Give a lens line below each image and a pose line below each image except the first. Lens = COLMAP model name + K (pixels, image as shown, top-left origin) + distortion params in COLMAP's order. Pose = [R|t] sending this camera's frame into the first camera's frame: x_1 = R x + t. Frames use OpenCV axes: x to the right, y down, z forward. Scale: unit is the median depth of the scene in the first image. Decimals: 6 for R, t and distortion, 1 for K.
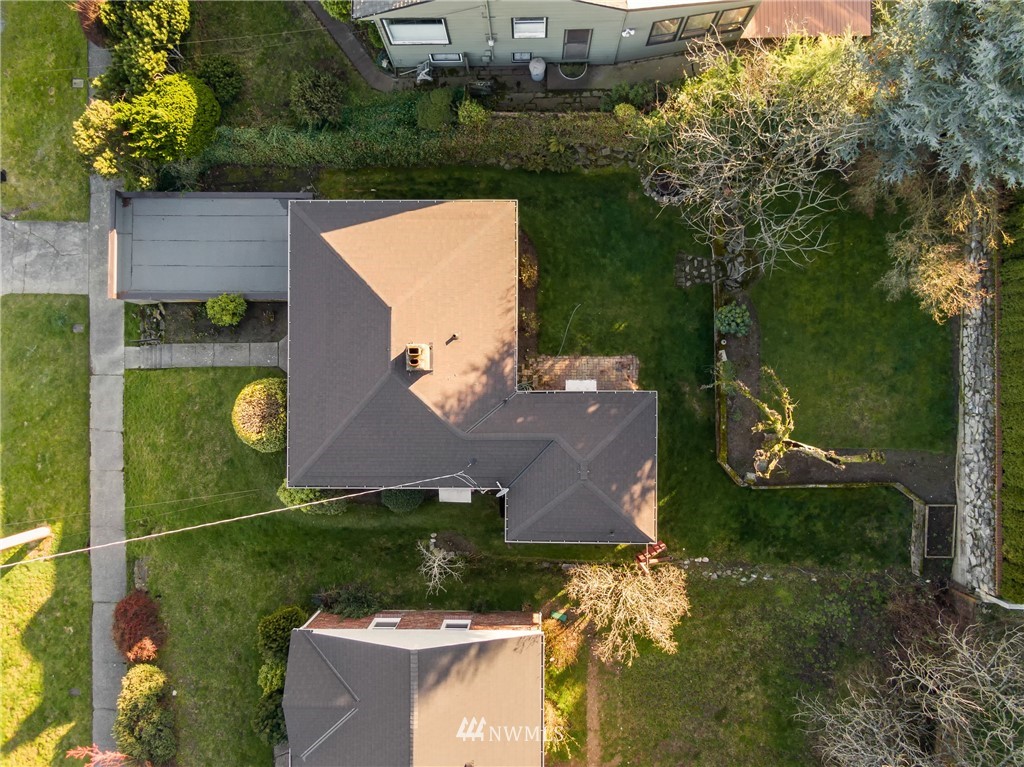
lens RADIAL K [[724.5, 0, 512.0], [0, 724.5, 385.7], [0, 0, 1]] dist [0.007151, -0.001740]
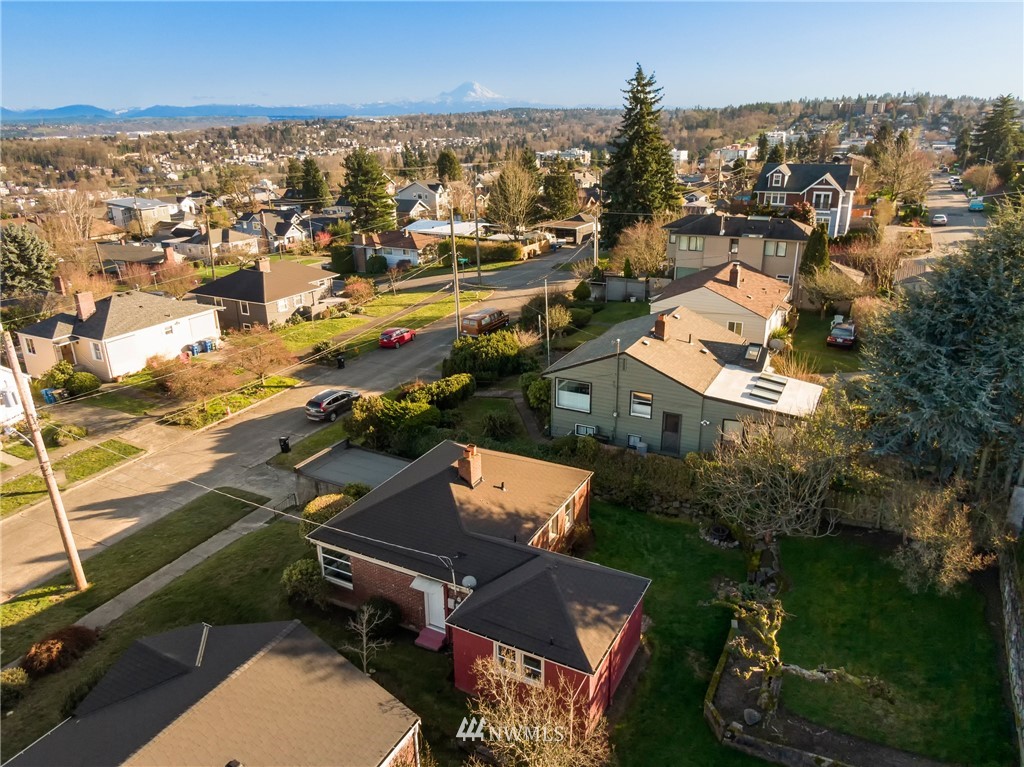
lens RADIAL K [[724.5, 0, 512.9], [0, 724.5, 385.6], [0, 0, 1]] dist [0.007151, -0.001740]
pose [[0.885152, 0.181648, -0.428380, 0.410676], [-0.465146, 0.321610, -0.824746, 0.841894], [-0.012042, 0.929285, 0.369167, 0.369816]]
